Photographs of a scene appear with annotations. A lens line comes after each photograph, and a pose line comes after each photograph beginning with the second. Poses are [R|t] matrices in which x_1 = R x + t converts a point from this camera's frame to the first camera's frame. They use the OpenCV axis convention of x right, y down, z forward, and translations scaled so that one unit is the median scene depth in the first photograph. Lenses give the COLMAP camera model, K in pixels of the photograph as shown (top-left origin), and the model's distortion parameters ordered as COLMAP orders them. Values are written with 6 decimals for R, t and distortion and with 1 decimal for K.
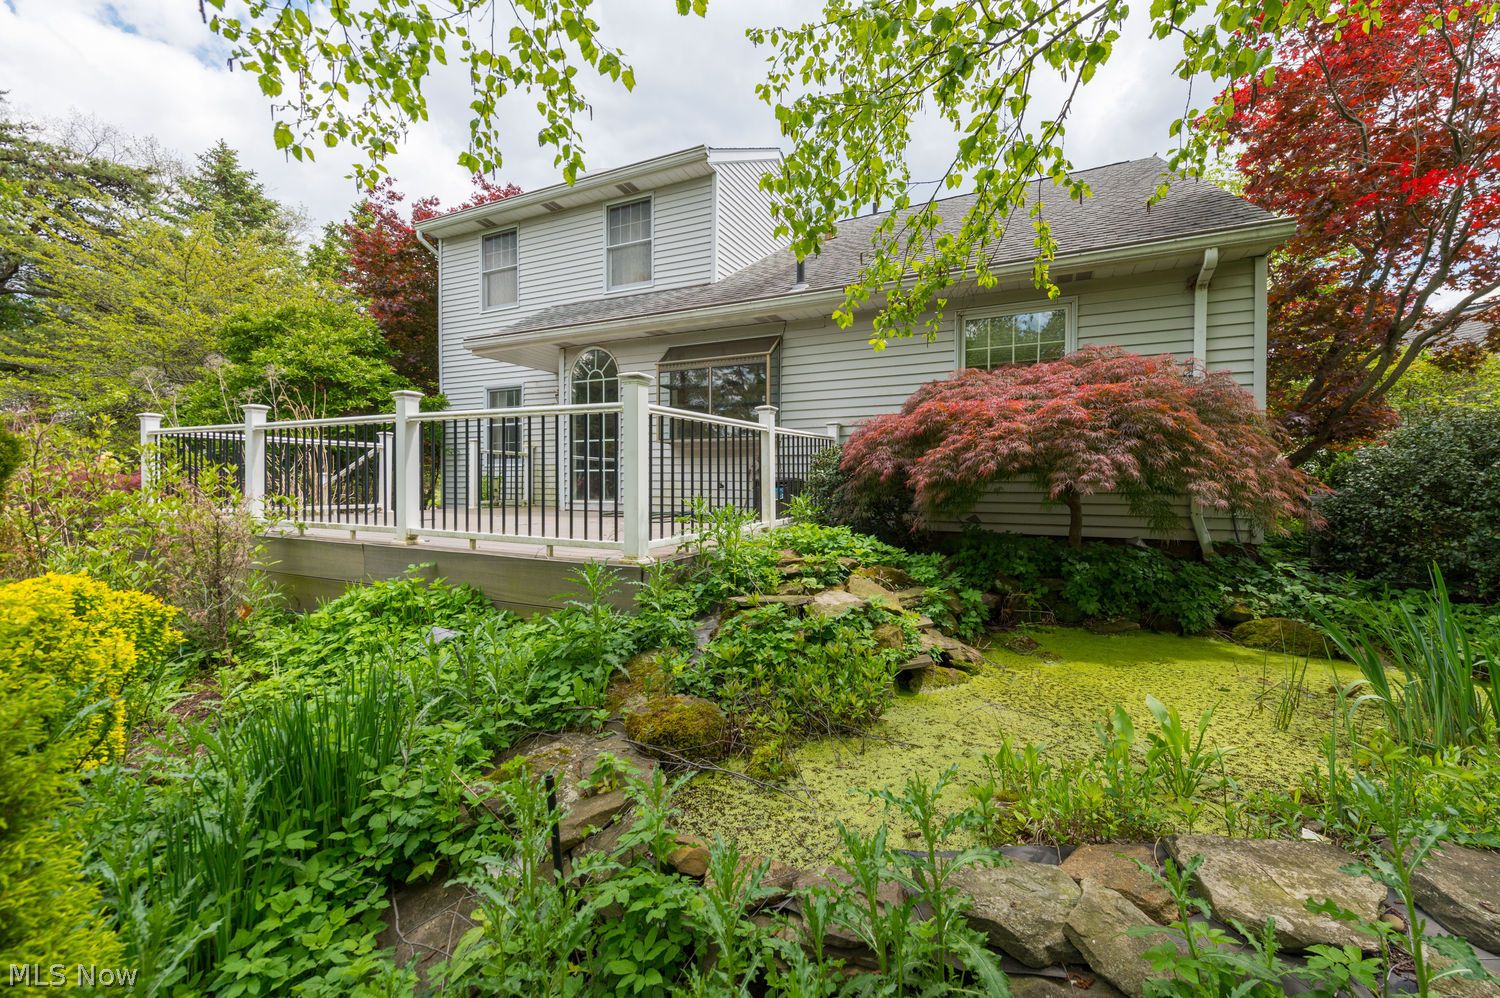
lens RADIAL K [[588.6, 0, 766.4], [0, 588.6, 496.3], [0, 0, 1]] dist [0.013047, -0.002676]
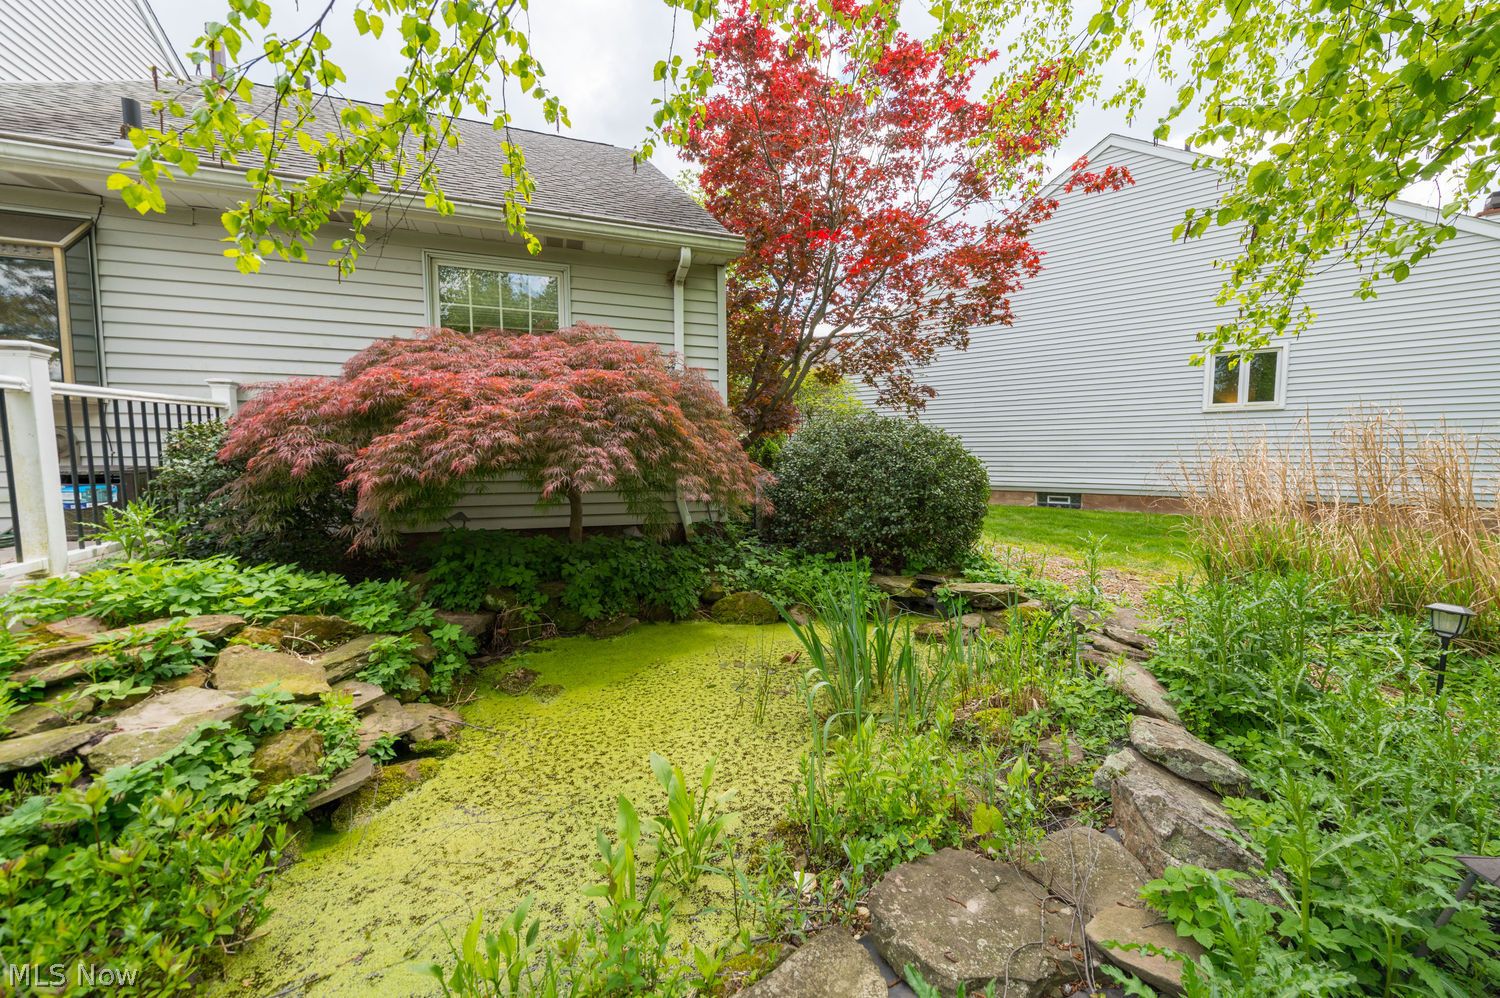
lens RADIAL K [[588.6, 0, 766.4], [0, 588.6, 496.3], [0, 0, 1]] dist [0.013047, -0.002676]
pose [[0.706390, -0.052793, 0.705851, 0.102022], [0.013840, 0.998054, 0.060797, -0.044374], [-0.707687, -0.033177, 0.705747, 0.167349]]
